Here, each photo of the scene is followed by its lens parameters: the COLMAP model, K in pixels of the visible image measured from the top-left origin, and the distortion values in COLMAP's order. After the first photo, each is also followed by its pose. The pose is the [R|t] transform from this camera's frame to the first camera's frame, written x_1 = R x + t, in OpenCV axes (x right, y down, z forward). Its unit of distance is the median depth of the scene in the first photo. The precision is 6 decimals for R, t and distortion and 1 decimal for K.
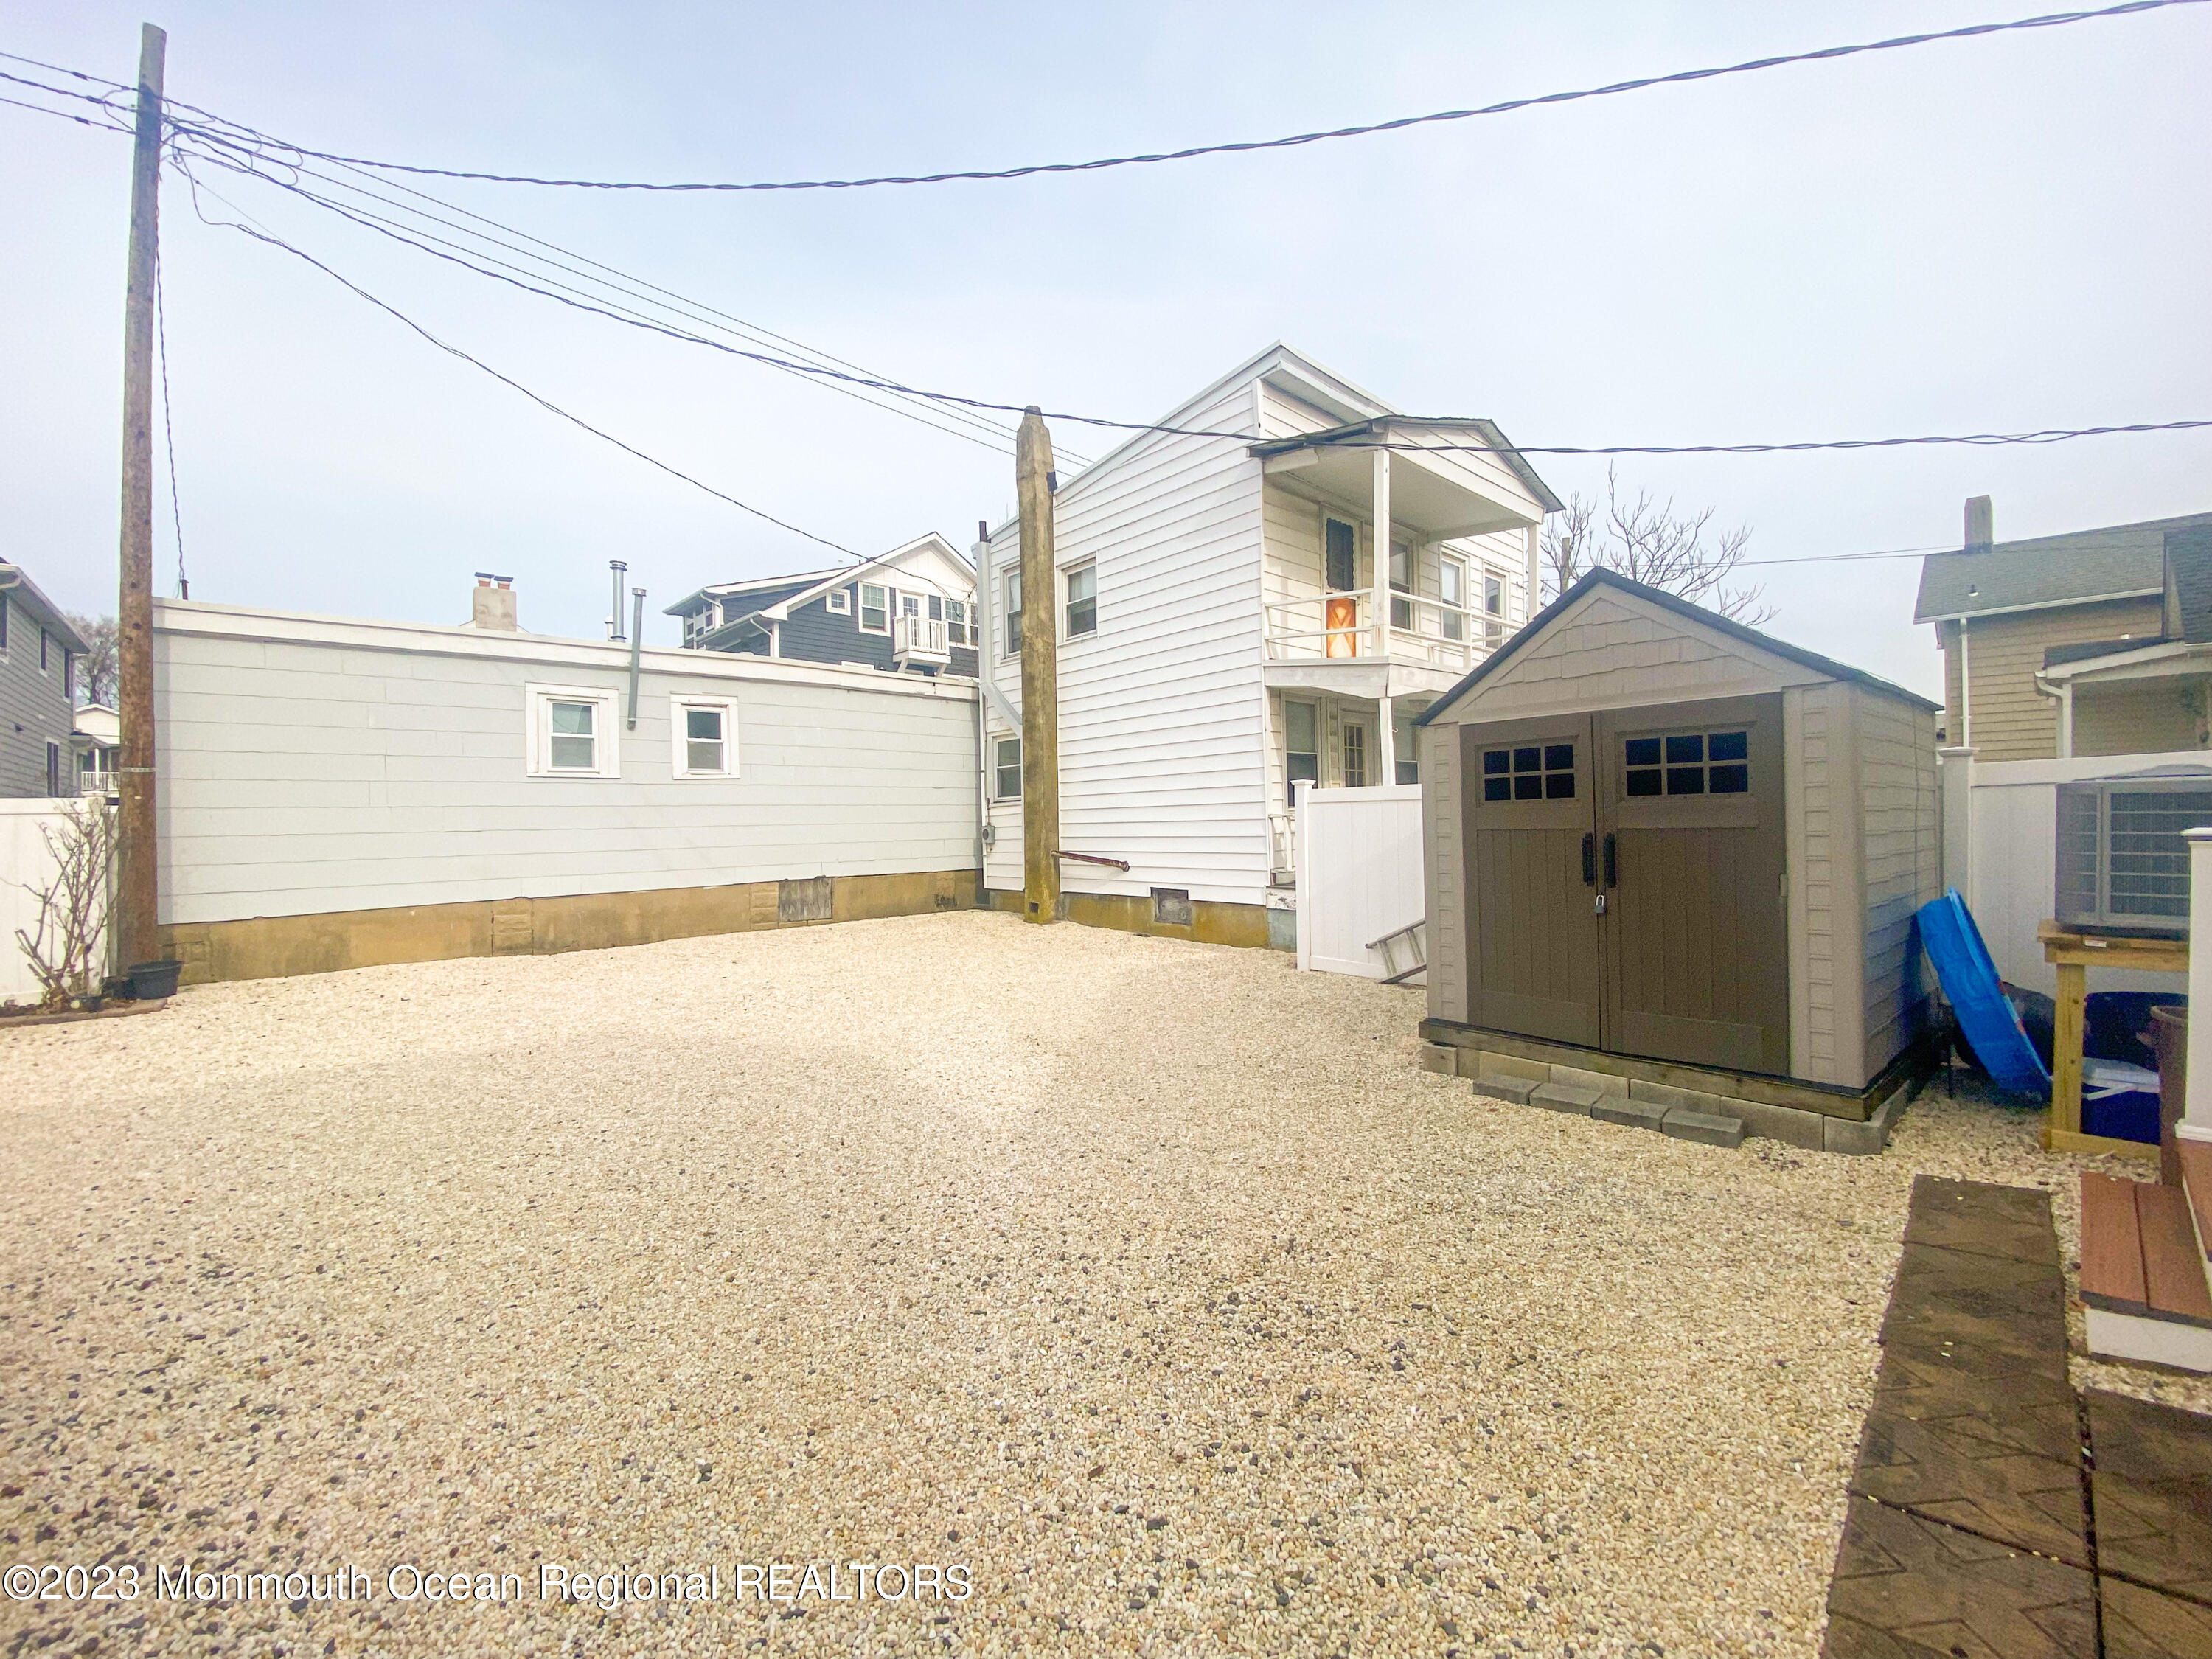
lens RADIAL K [[893.8, 0, 1092.0], [0, 893.8, 833.2], [0, 0, 1]] dist [0.014205, -0.018666]
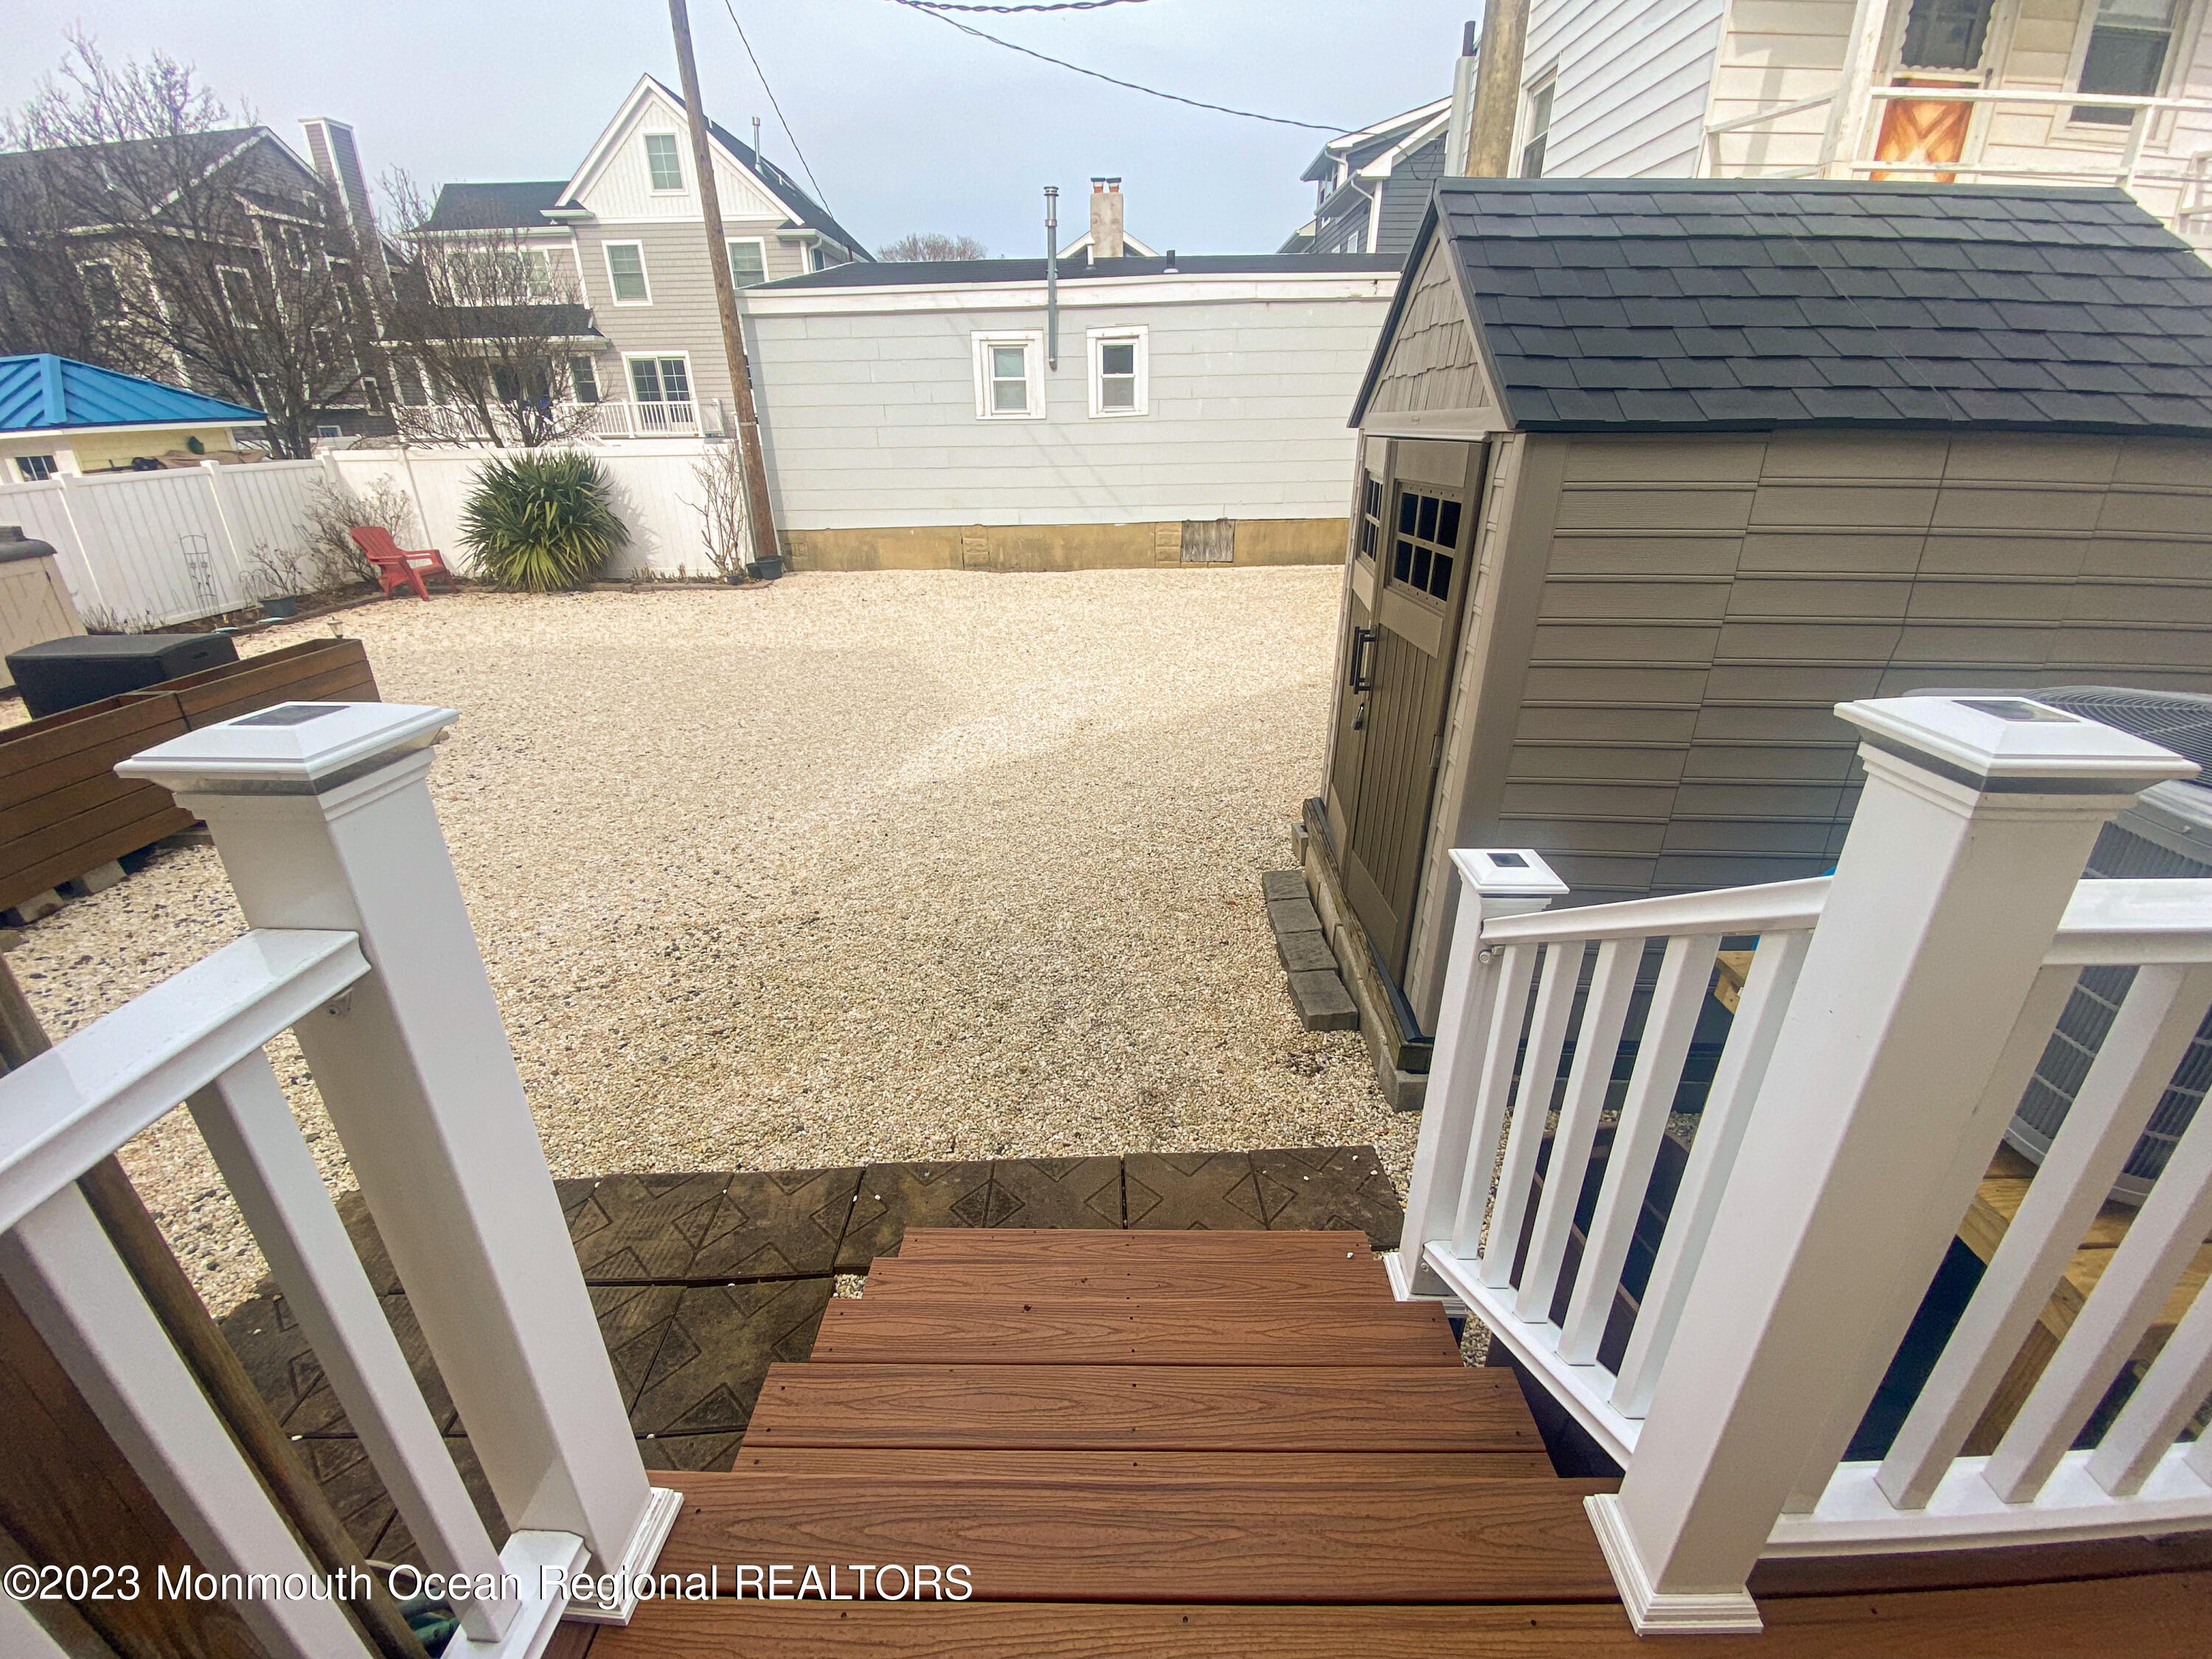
lens RADIAL K [[893.8, 0, 1092.0], [0, 893.8, 833.2], [0, 0, 1]] dist [0.014205, -0.018666]
pose [[0.725805, 0.291636, -0.623022, 0.394307], [-0.005475, 0.908106, 0.418705, -0.062909], [0.687879, -0.300487, 0.660704, 0.138415]]
